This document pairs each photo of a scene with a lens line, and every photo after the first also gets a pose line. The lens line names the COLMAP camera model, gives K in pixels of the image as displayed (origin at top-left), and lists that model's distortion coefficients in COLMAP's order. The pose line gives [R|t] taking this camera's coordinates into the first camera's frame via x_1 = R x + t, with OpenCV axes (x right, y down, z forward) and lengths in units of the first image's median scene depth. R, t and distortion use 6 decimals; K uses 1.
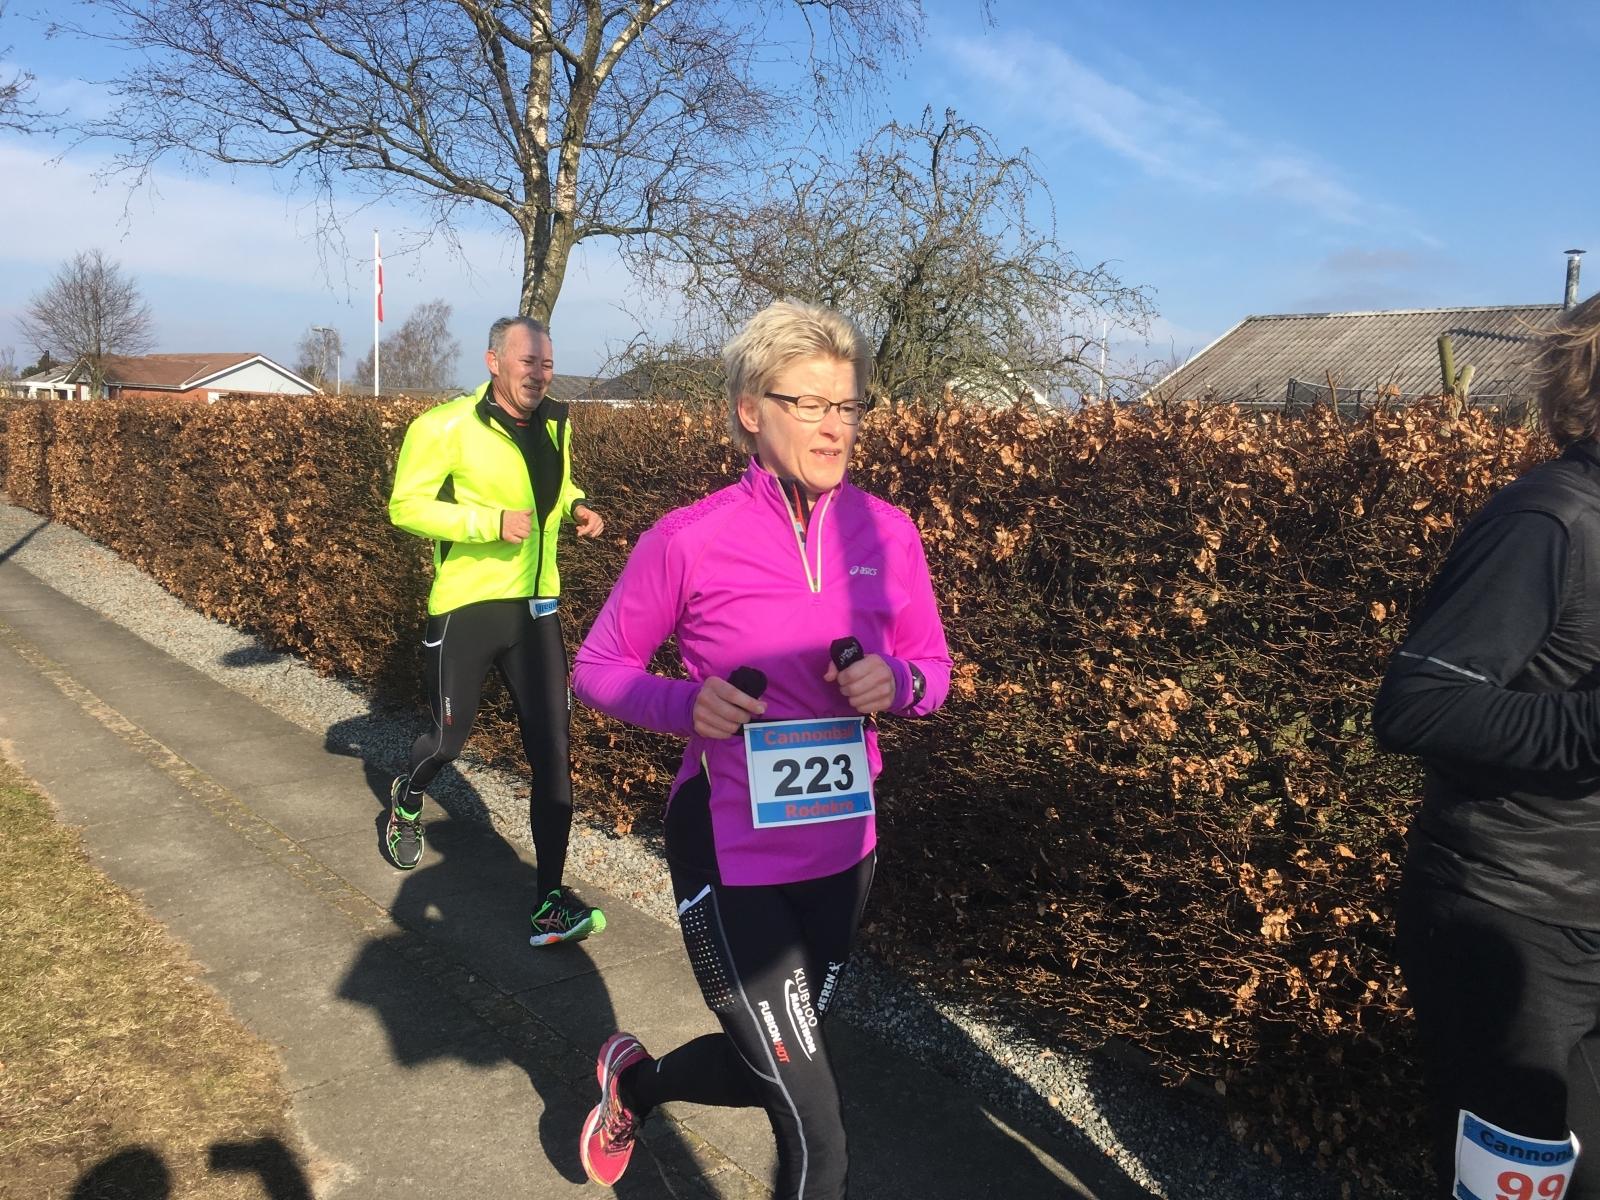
lens RADIAL K [[1335.7, 0, 805.1], [0, 1335.7, 614.9], [0, 0, 1]] dist [0.077706, -0.105423]
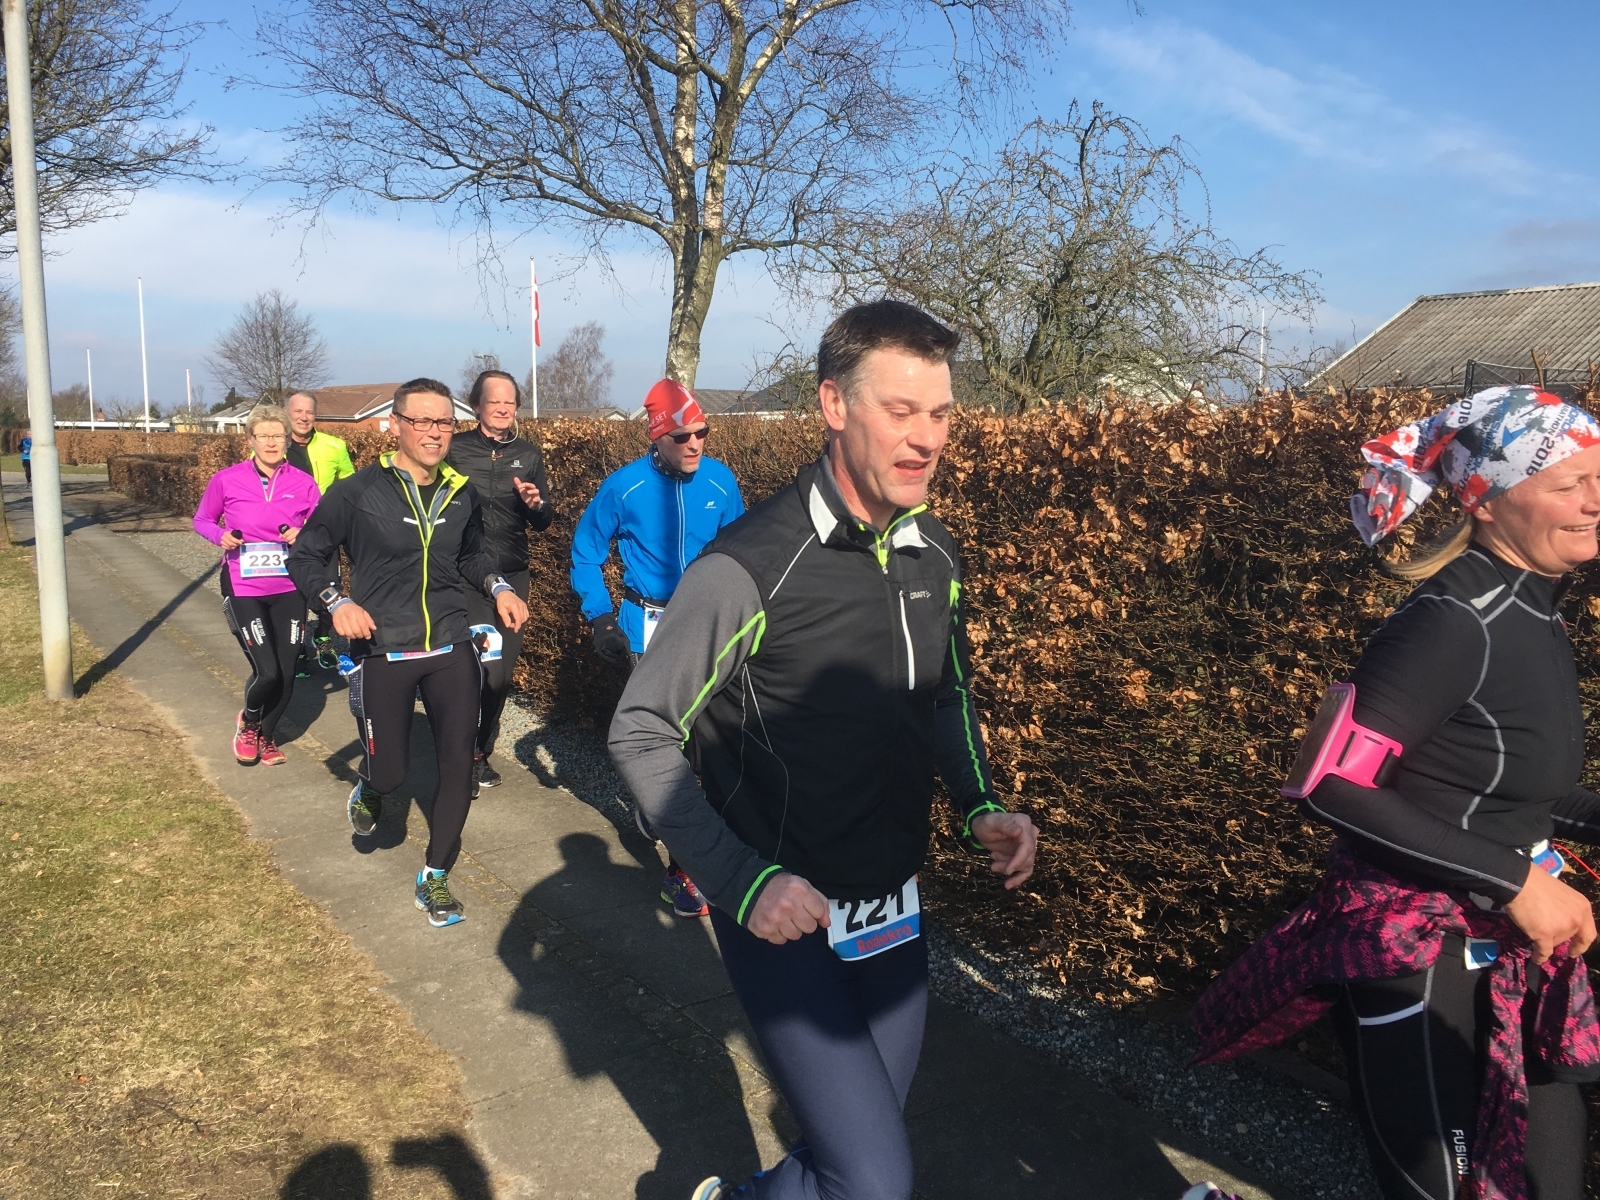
lens RADIAL K [[1337.6, 0, 805.4], [0, 1337.6, 606.6], [0, 0, 1]] dist [0.081622, -0.109320]
pose [[0.993397, -0.024022, -0.112183, -0.002119], [0.022737, 0.999661, -0.012712, -0.000778], [0.112450, 0.010078, 0.993606, 0.003952]]
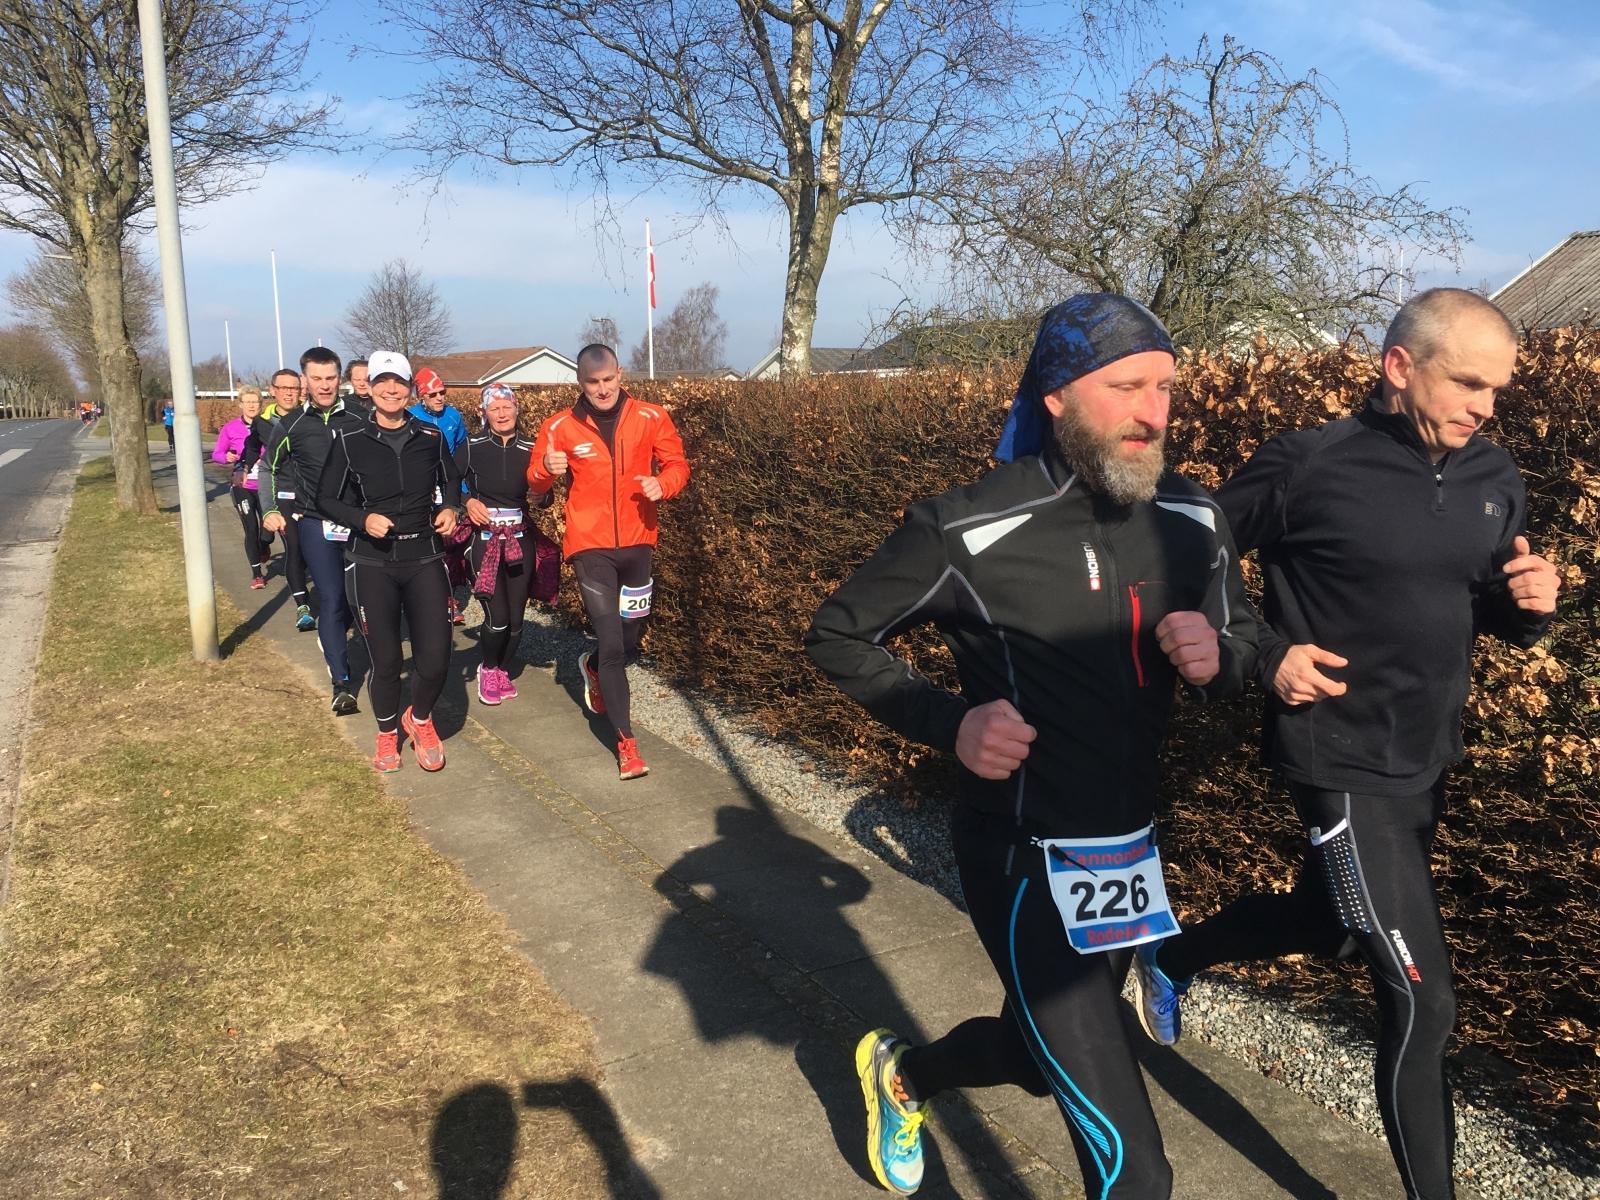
lens RADIAL K [[1337.6, 0, 805.4], [0, 1337.6, 606.6], [0, 0, 1]] dist [0.081622, -0.109320]
pose [[0.980028, -0.024552, -0.197336, -0.006449], [0.028204, 0.999479, 0.015714, -0.001775], [0.196847, -0.020966, 0.980210, 0.011354]]
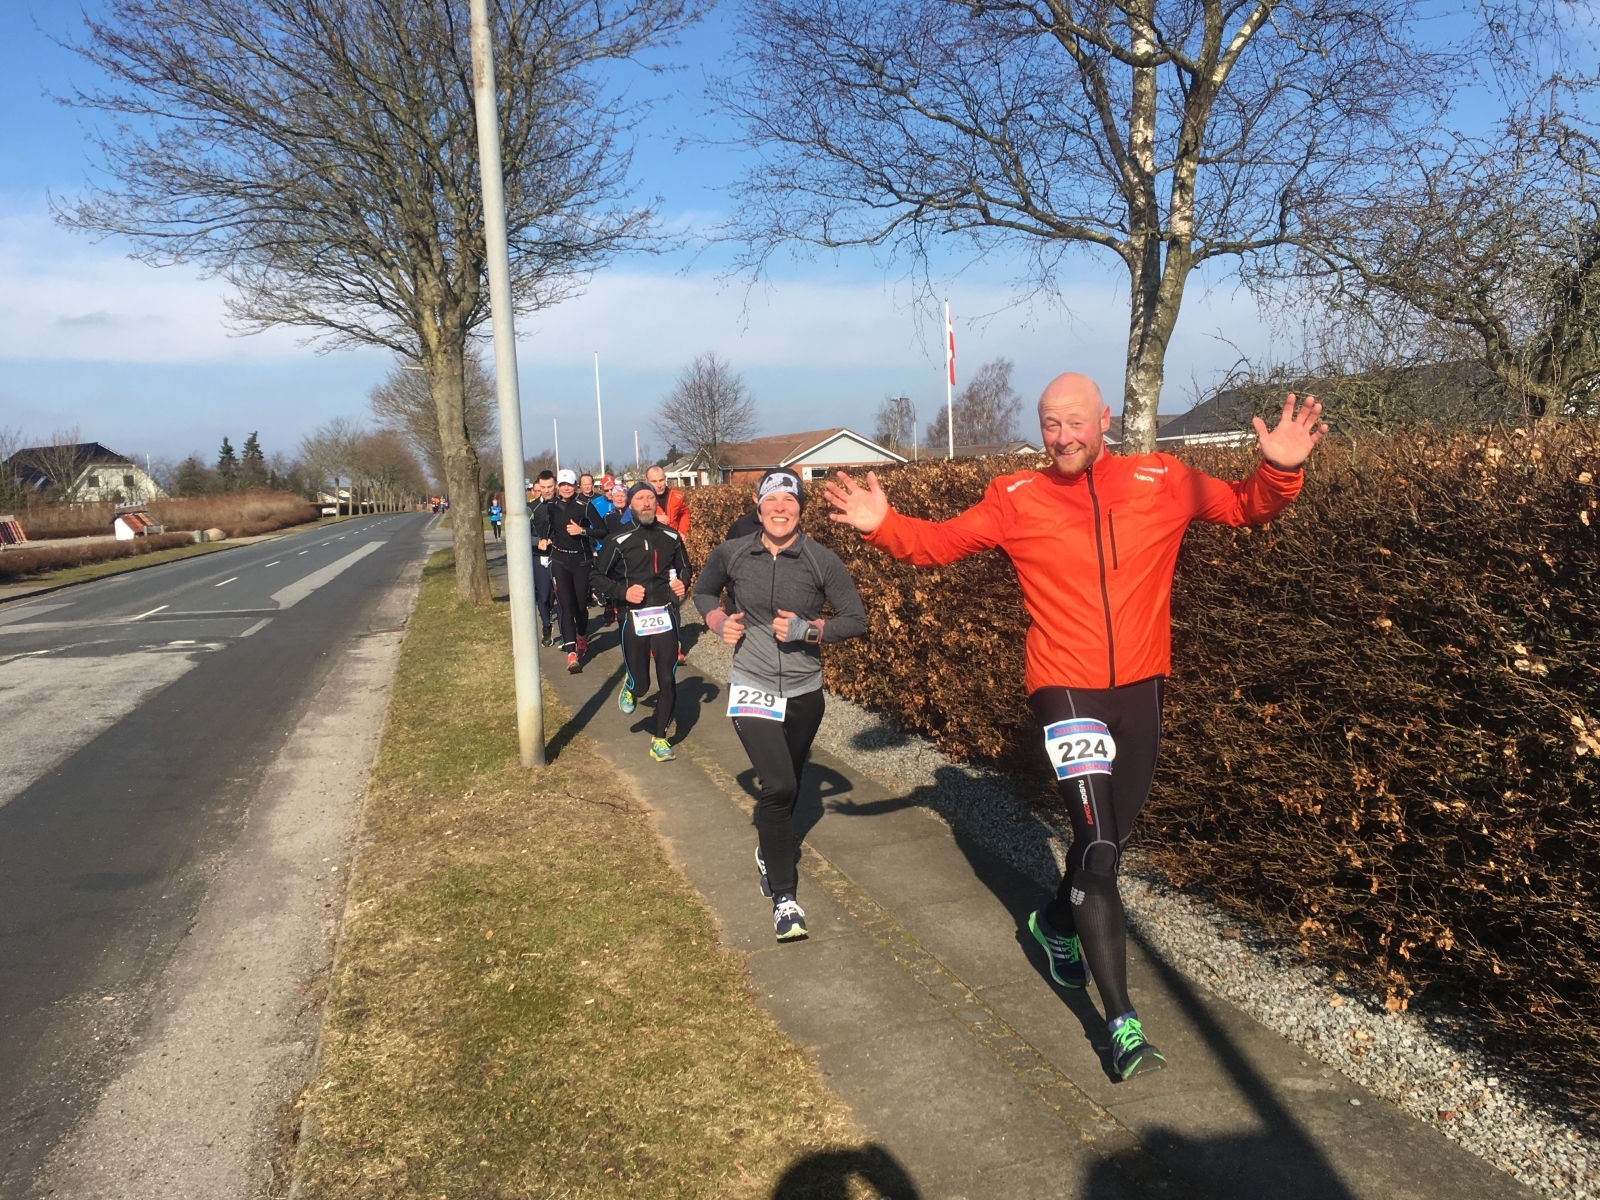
lens RADIAL K [[1321.7, 0, 849.1], [0, 1321.7, 566.0], [0, 0, 1]] dist [0.036013, -0.004225]
pose [[0.927019, -0.063797, -0.369549, -0.063666], [0.039424, 0.996542, -0.073141, -0.020258], [0.372937, 0.053234, 0.926328, 0.094242]]
